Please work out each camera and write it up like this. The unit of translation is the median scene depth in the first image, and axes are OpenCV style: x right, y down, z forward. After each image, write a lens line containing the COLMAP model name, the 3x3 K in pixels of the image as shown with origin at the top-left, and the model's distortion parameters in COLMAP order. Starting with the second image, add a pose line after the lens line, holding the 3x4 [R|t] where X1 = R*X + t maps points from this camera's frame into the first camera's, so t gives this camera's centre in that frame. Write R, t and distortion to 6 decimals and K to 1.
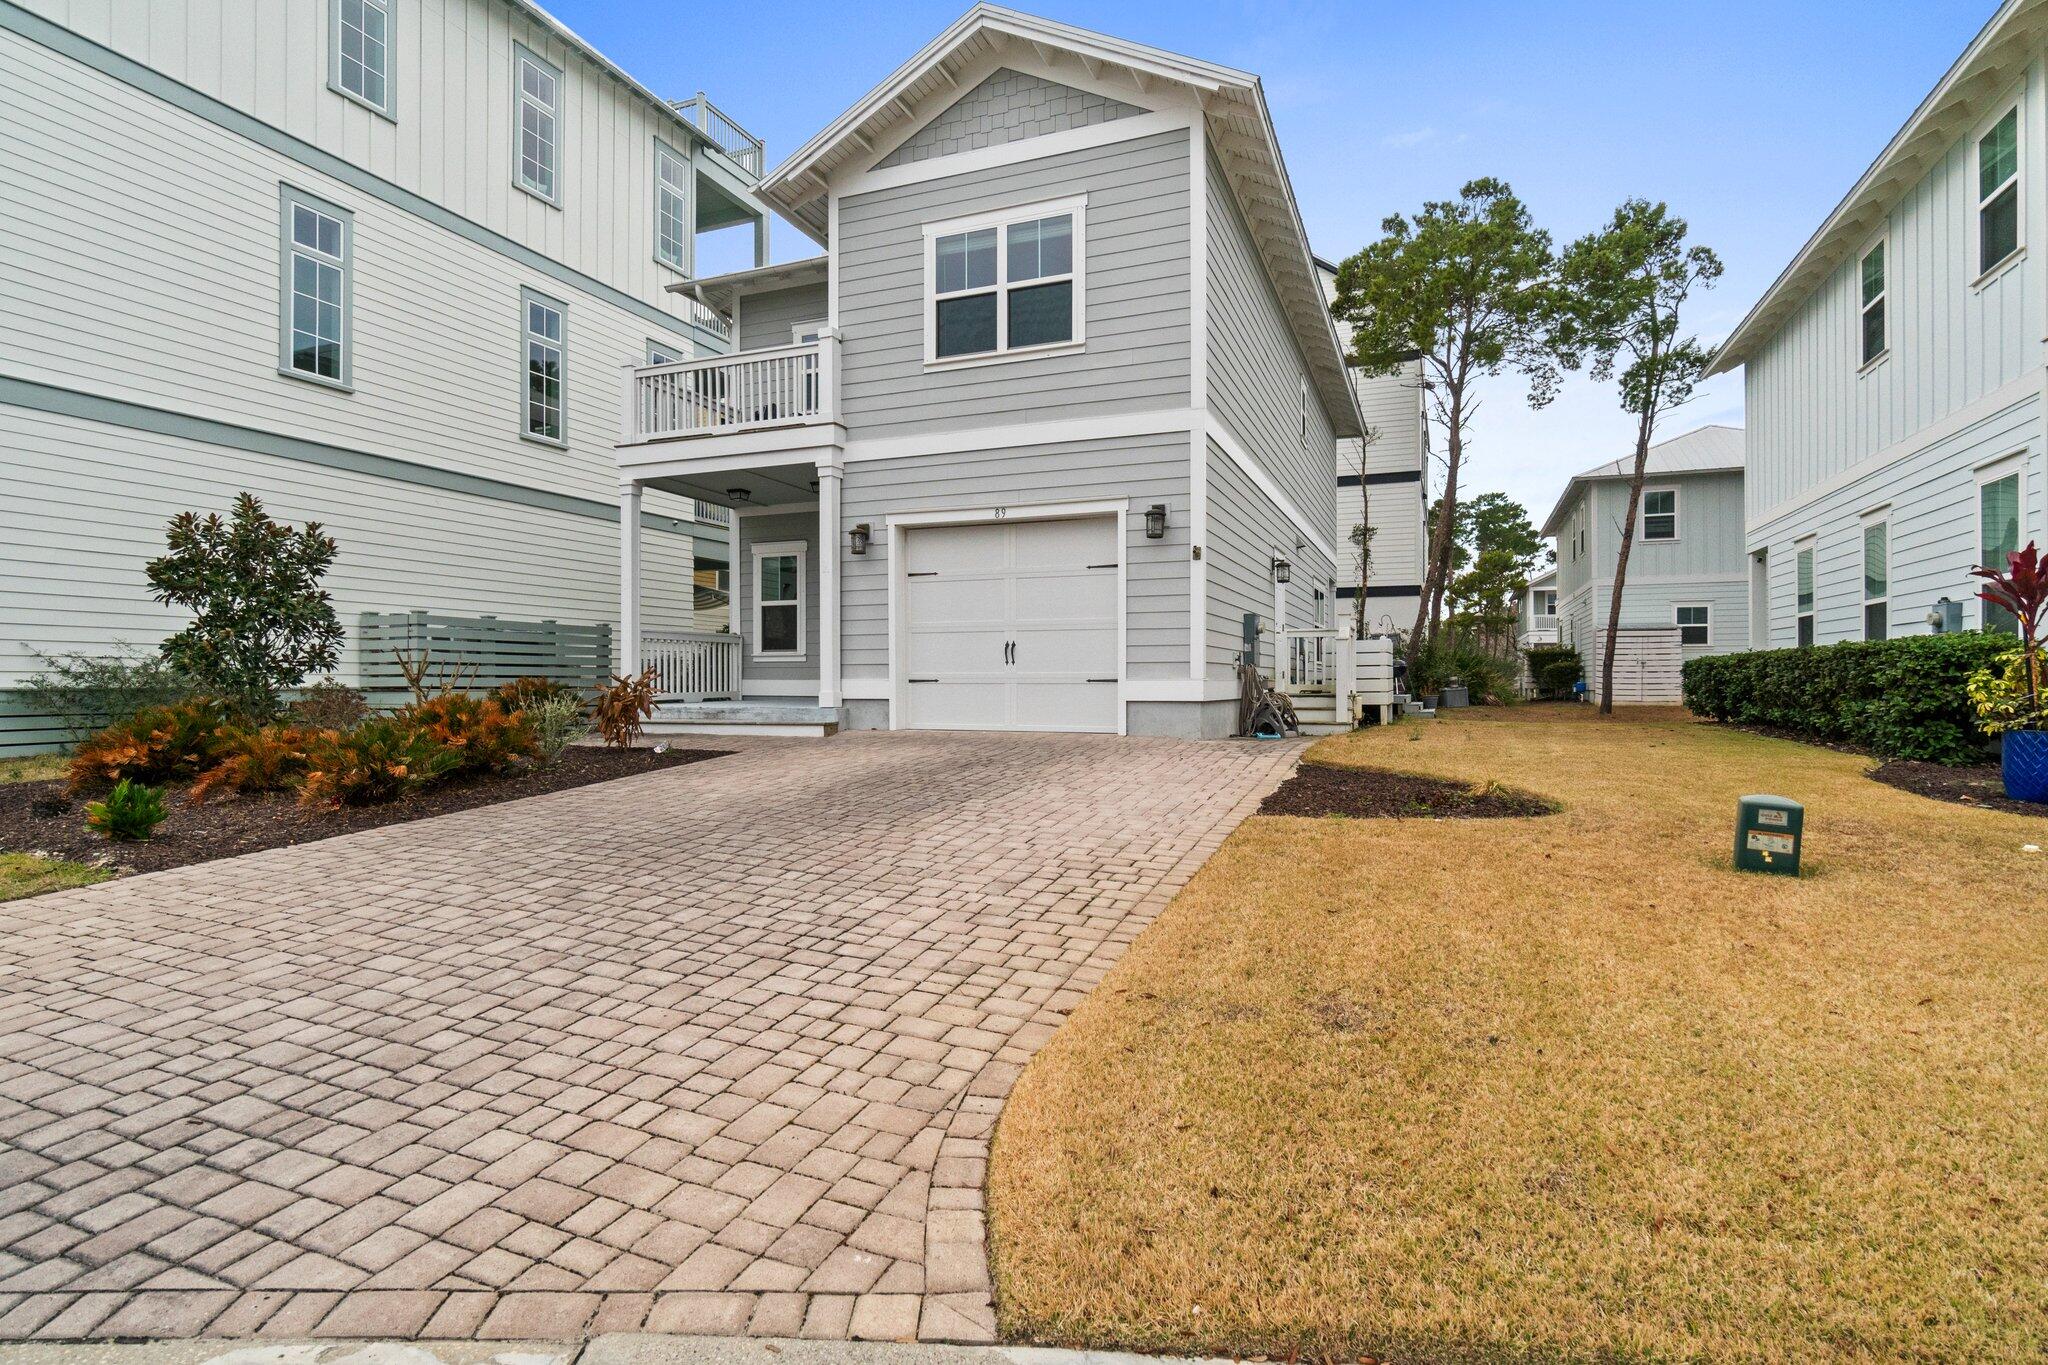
lens RADIAL K [[1047.7, 0, 1007.4], [0, 1047.7, 682.5], [0, 0, 1]] dist [-0.000797, 0.001780]
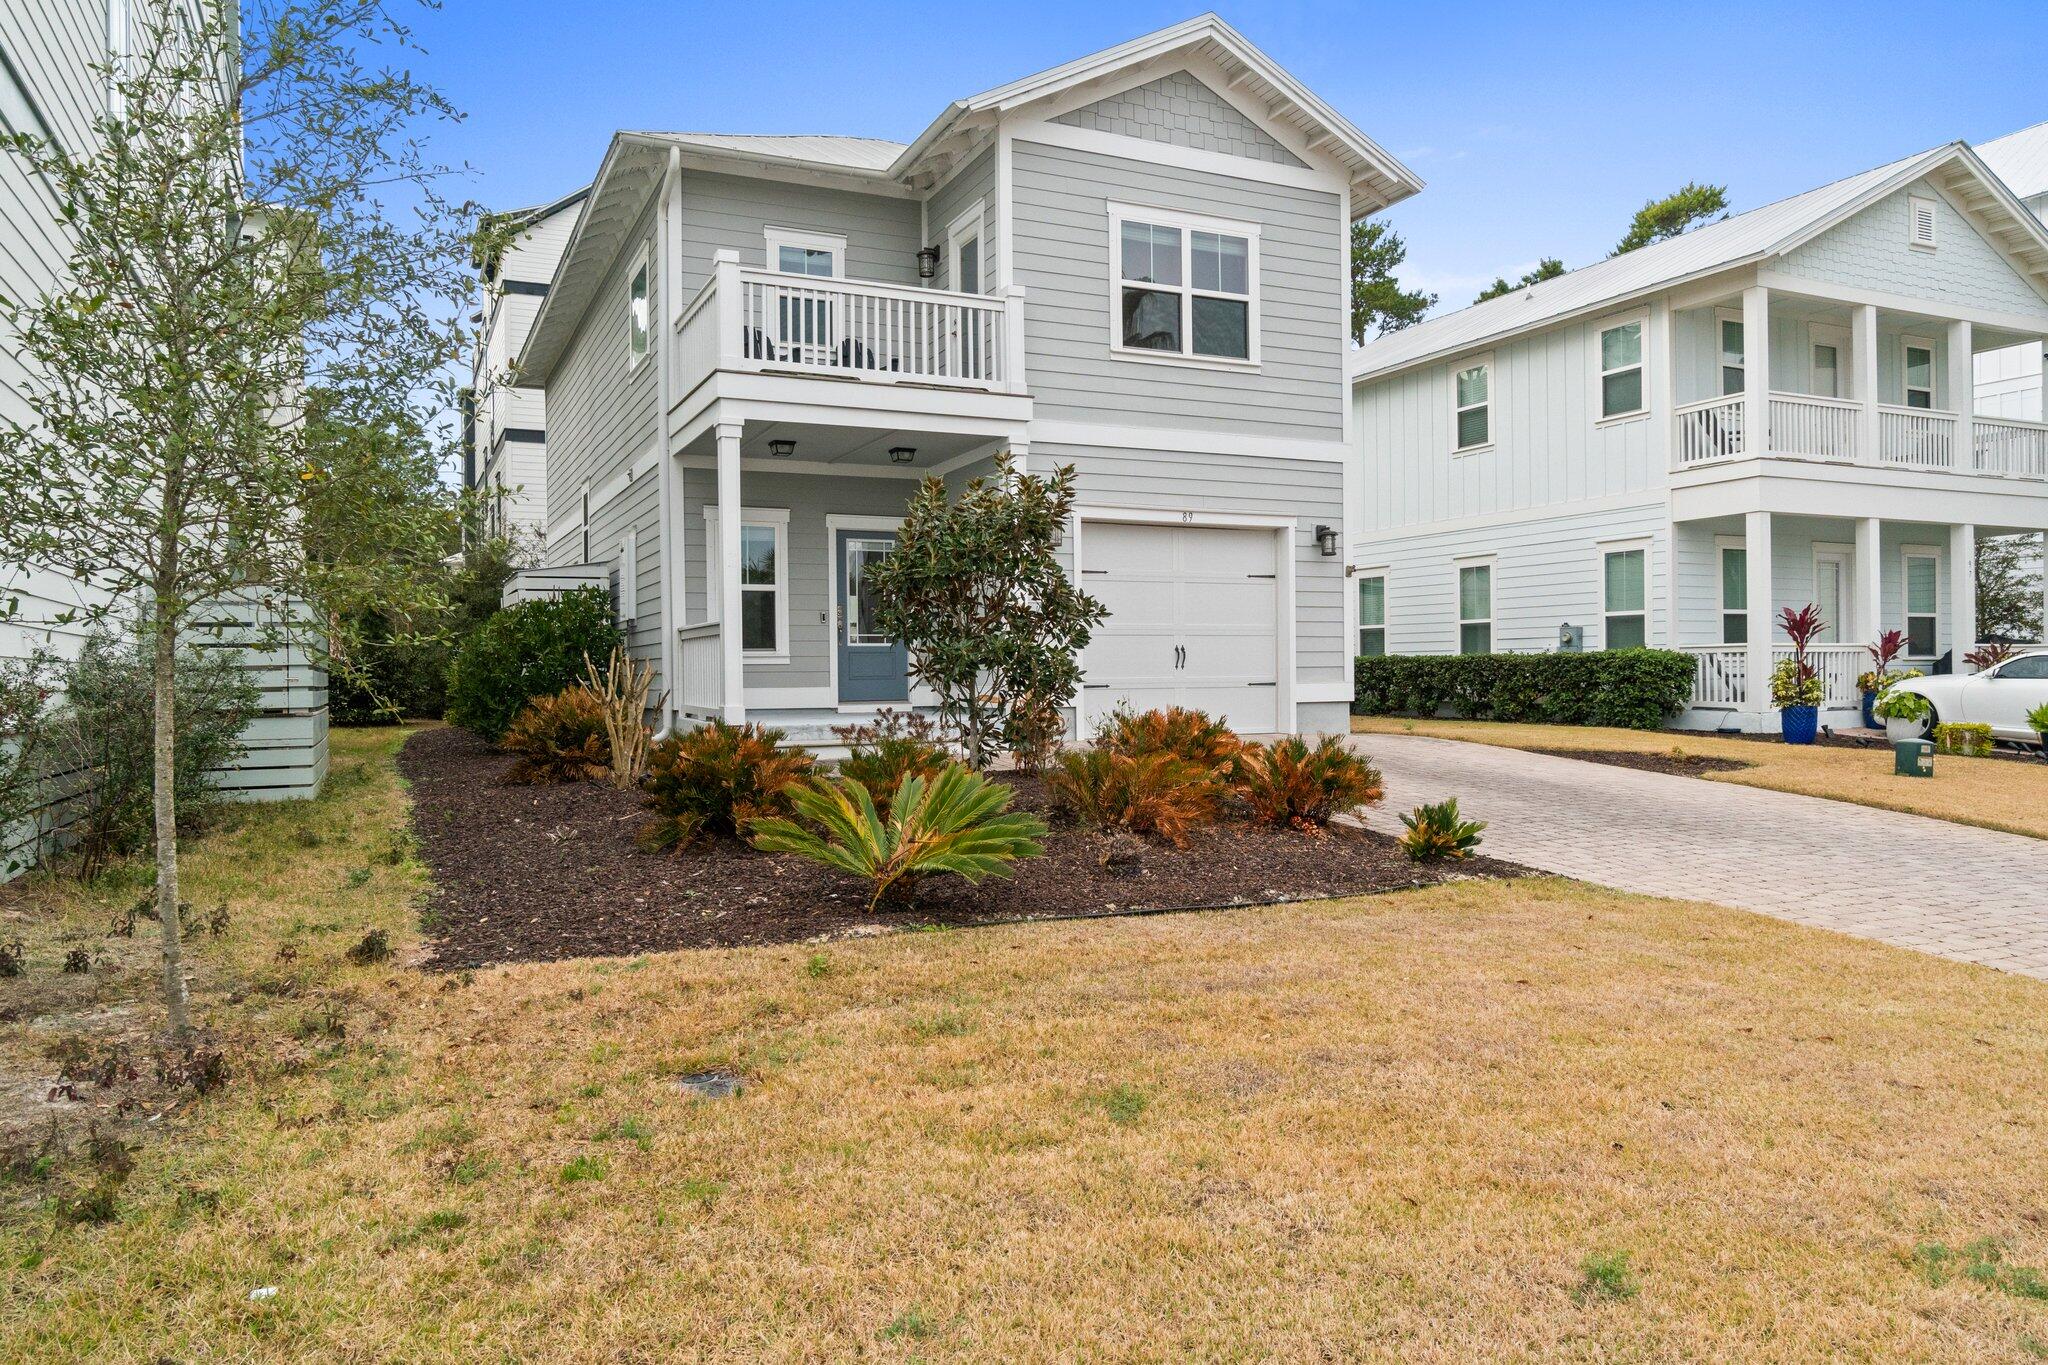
lens RADIAL K [[1399.6, 0, 1025.3], [0, 1399.6, 685.8], [0, 0, 1]] dist [-0.006521, -0.002431]
pose [[0.674485, -0.011628, 0.738197, -1.074275], [0.010783, 0.999924, 0.005897, -0.010670], [-0.738210, 0.003983, 0.674559, 0.213753]]
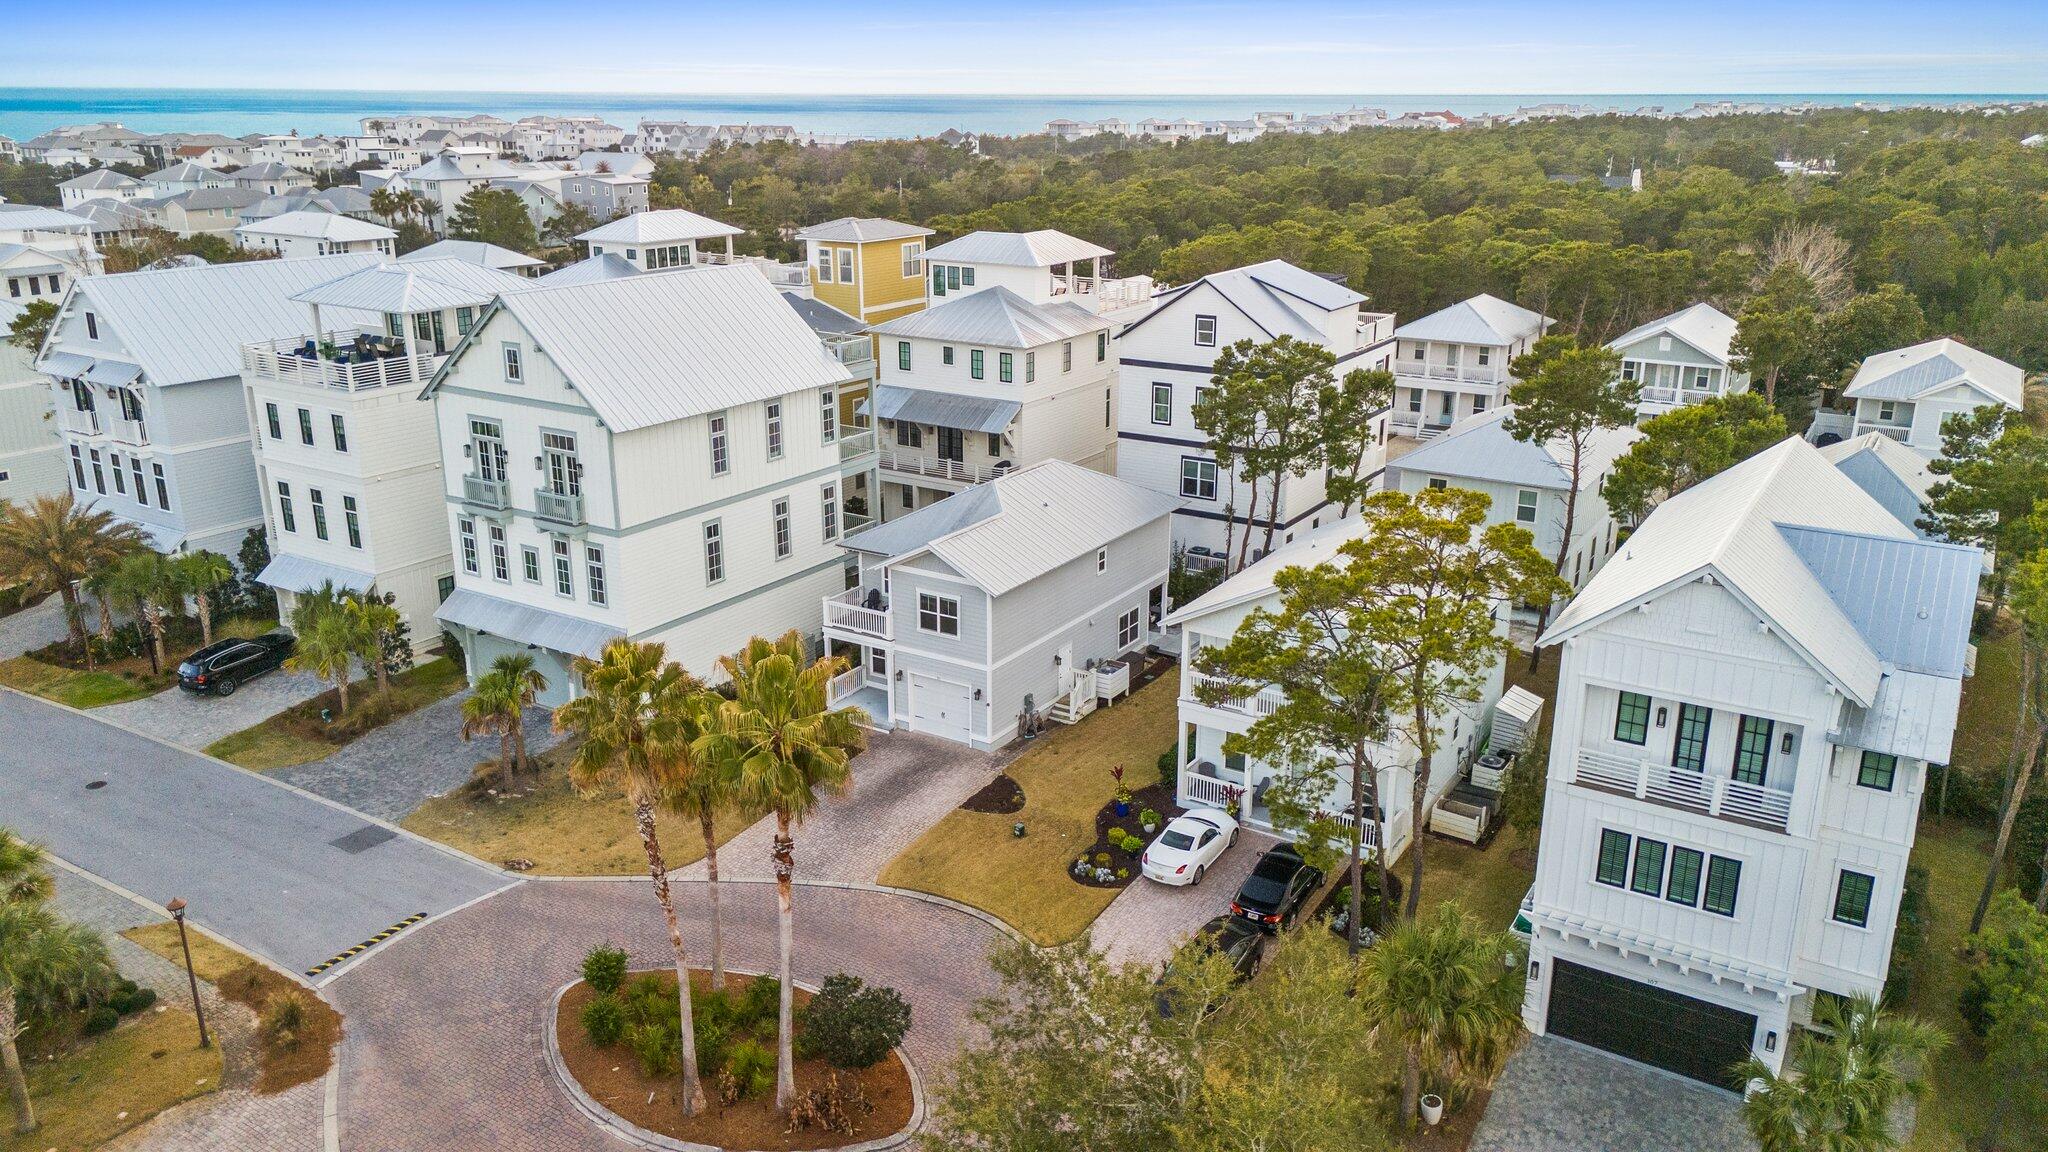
lens RADIAL K [[1511.3, 0, 1029.7], [0, 1511.3, 572.8], [0, 0, 1]] dist [0.042352, -0.002726]
pose [[0.987279, 0.051306, -0.150493, 0.963370], [-0.003609, 0.953496, 0.301384, -1.891233], [0.158958, -0.297007, 0.941552, -3.305091]]
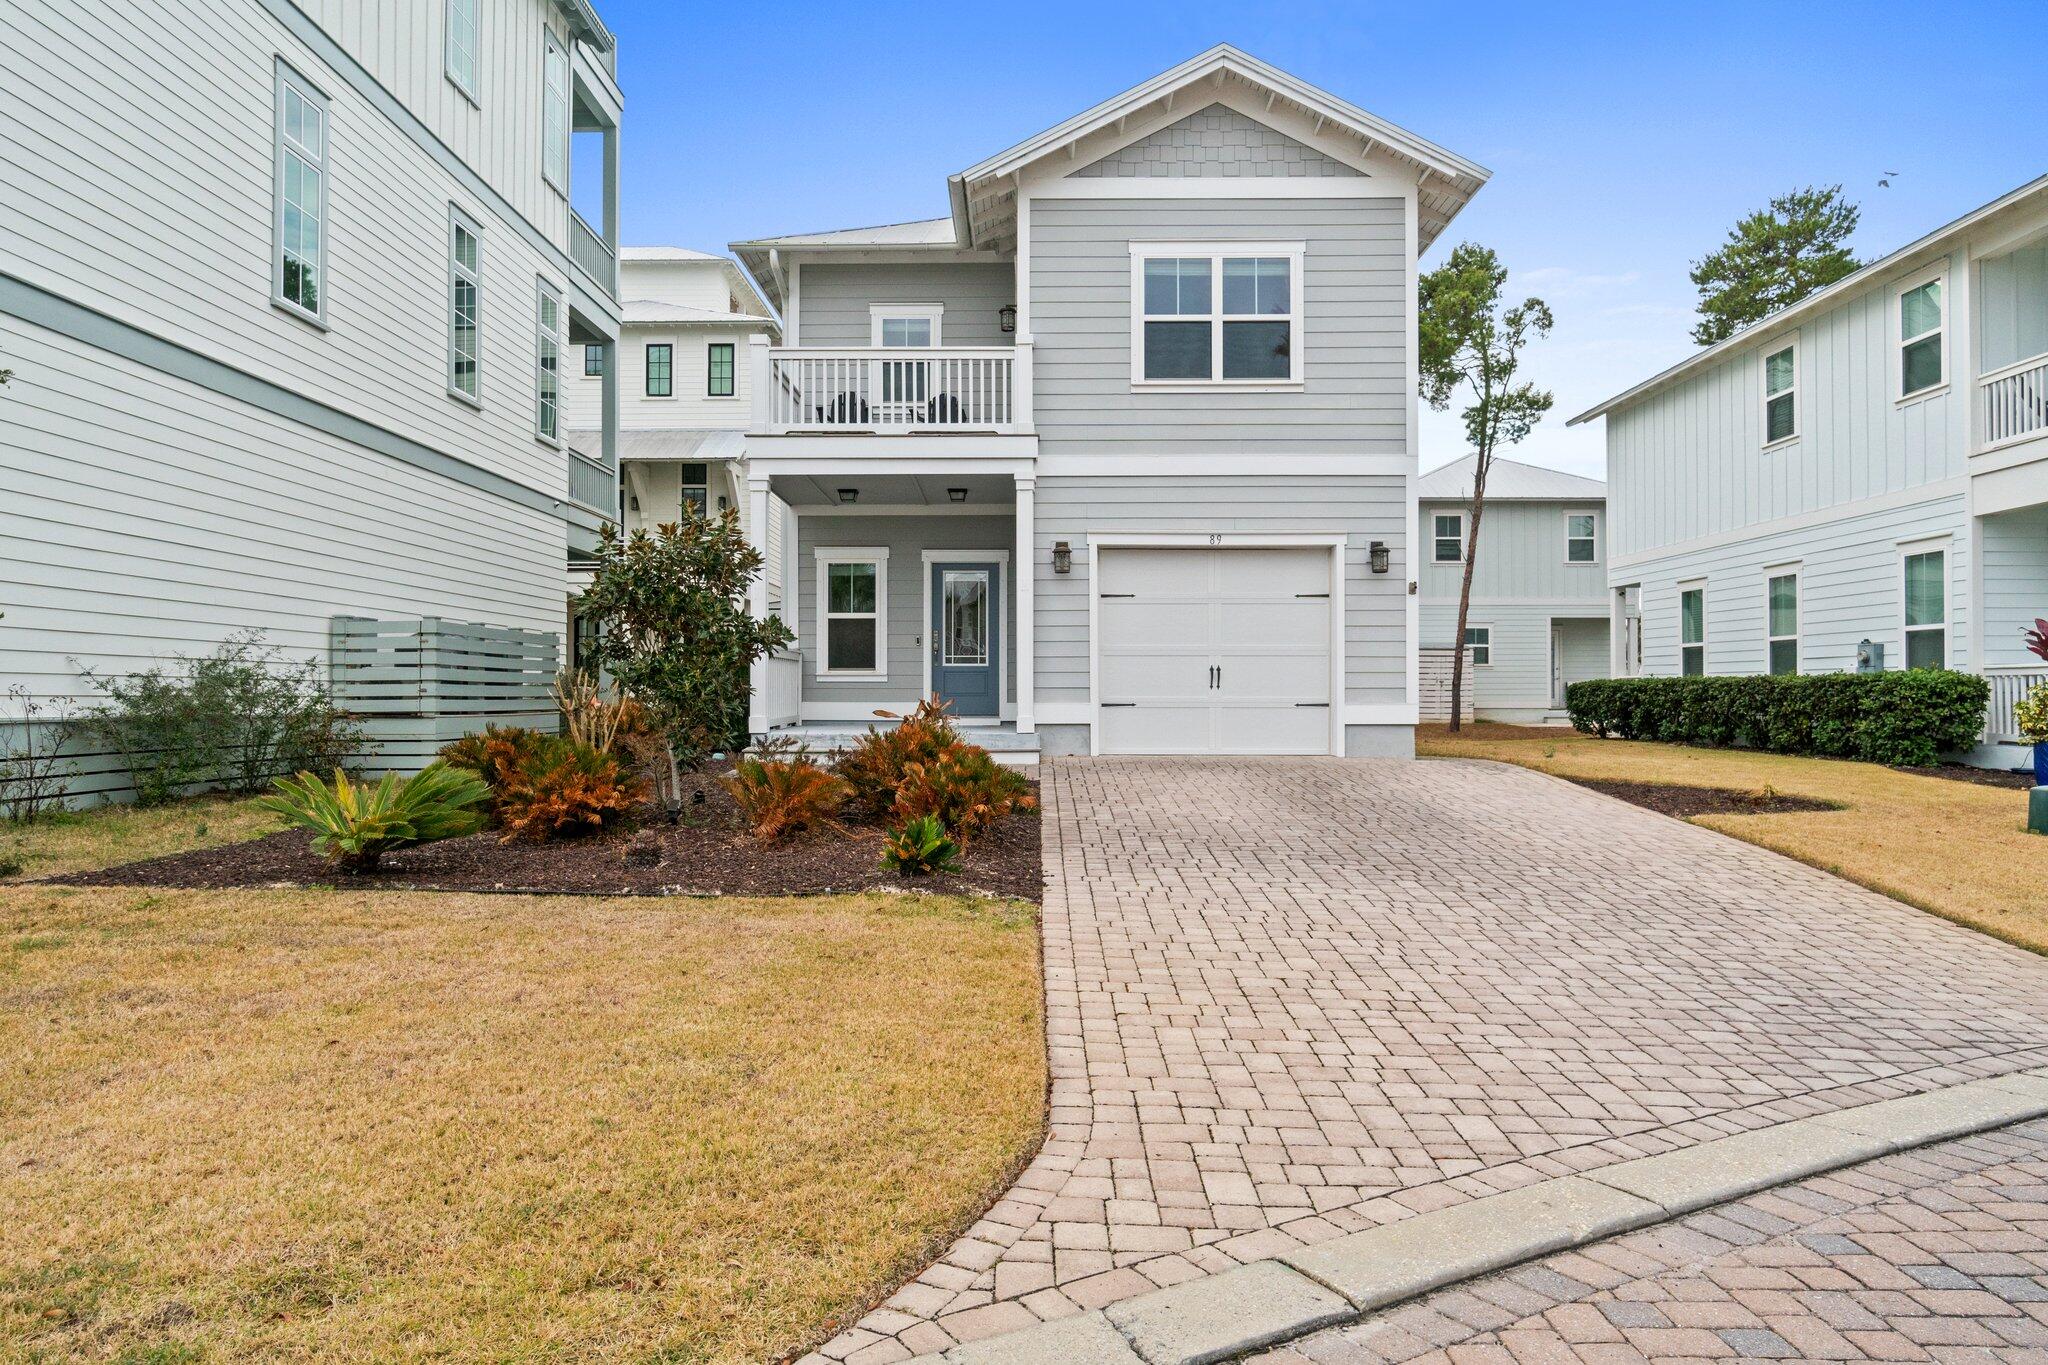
lens RADIAL K [[1302.3, 0, 1020.9], [0, 1302.3, 678.9], [0, 0, 1]] dist [-0.000162, 0.002780]
pose [[0.930044, 0.005632, 0.367404, -0.631733], [-0.000790, 0.999911, -0.013327, -0.009939], [-0.367446, 0.012105, 0.929966, -0.097475]]
